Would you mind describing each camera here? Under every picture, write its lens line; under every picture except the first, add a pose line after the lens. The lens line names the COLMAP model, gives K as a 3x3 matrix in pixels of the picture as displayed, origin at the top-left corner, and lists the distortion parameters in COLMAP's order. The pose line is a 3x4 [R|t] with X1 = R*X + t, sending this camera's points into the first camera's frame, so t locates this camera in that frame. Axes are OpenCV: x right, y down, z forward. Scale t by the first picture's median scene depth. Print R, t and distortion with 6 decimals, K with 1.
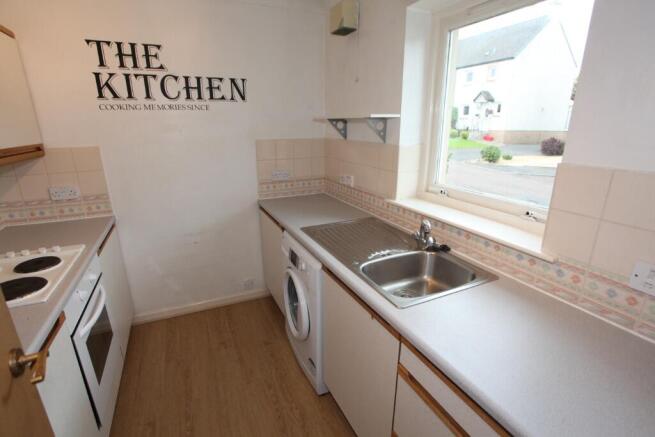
lens RADIAL K [[318.7, 0, 328.8], [0, 318.7, 223.6], [0, 0, 1]] dist [-0.063442, 0.024168]
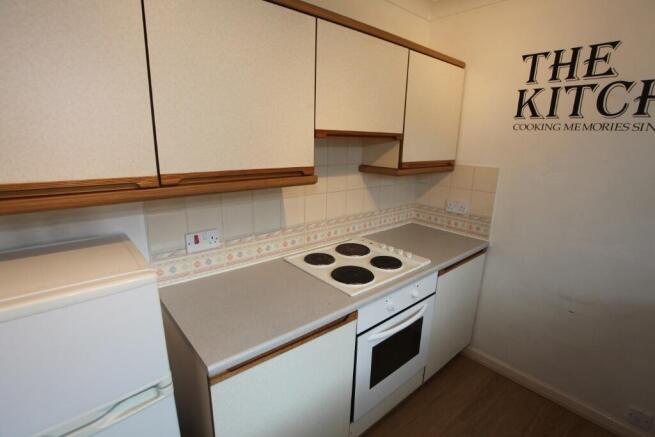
lens RADIAL K [[318.7, 0, 328.8], [0, 318.7, 223.6], [0, 0, 1]] dist [-0.063442, 0.024168]
pose [[0.267054, 0.257433, -0.928661, 0.043471], [-0.308947, 0.935666, 0.170531, -0.096103], [0.912816, 0.241366, 0.329407, 0.260363]]
